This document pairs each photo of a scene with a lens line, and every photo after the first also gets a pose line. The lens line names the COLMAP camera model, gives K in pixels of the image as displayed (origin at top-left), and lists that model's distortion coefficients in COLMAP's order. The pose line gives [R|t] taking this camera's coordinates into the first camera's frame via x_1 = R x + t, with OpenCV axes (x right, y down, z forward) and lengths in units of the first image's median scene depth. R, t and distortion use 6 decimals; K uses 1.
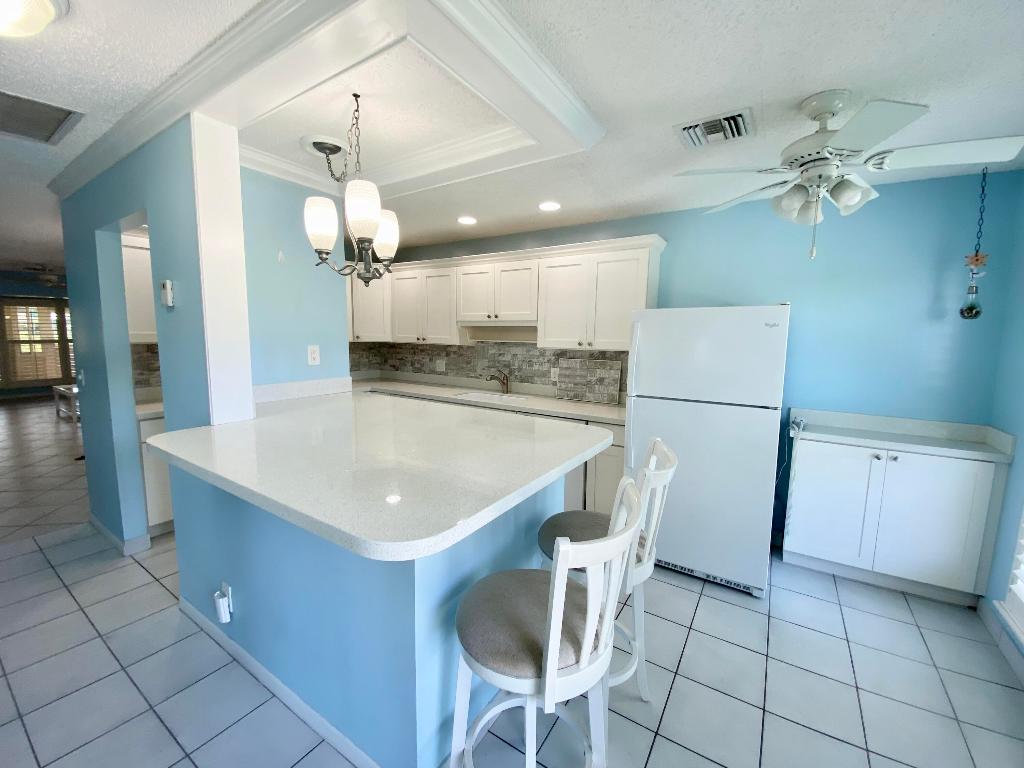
lens RADIAL K [[414.3, 0, 512.2], [0, 414.3, 381.5], [0, 0, 1]] dist [0.042462, -0.033955]
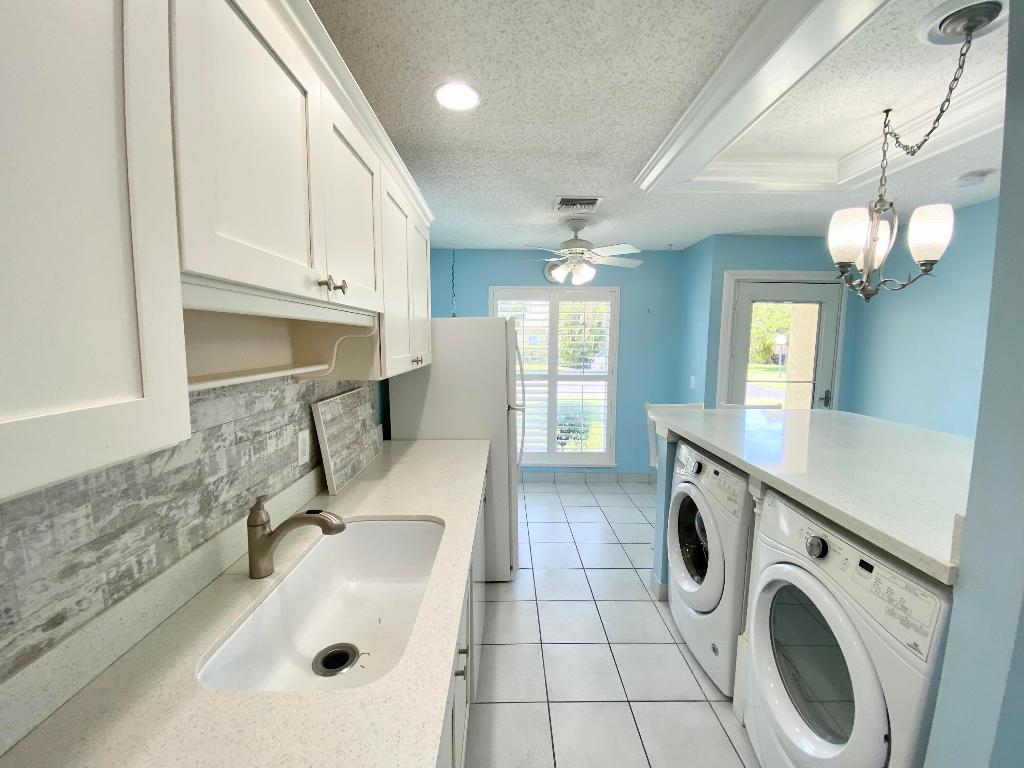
lens RADIAL K [[414.3, 0, 512.2], [0, 414.3, 381.5], [0, 0, 1]] dist [0.042462, -0.033955]
pose [[-0.569790, -0.103431, 0.815255, -0.334399], [0.076964, 0.980971, 0.178246, -0.135688], [-0.818178, 0.164308, -0.550988, 1.060841]]
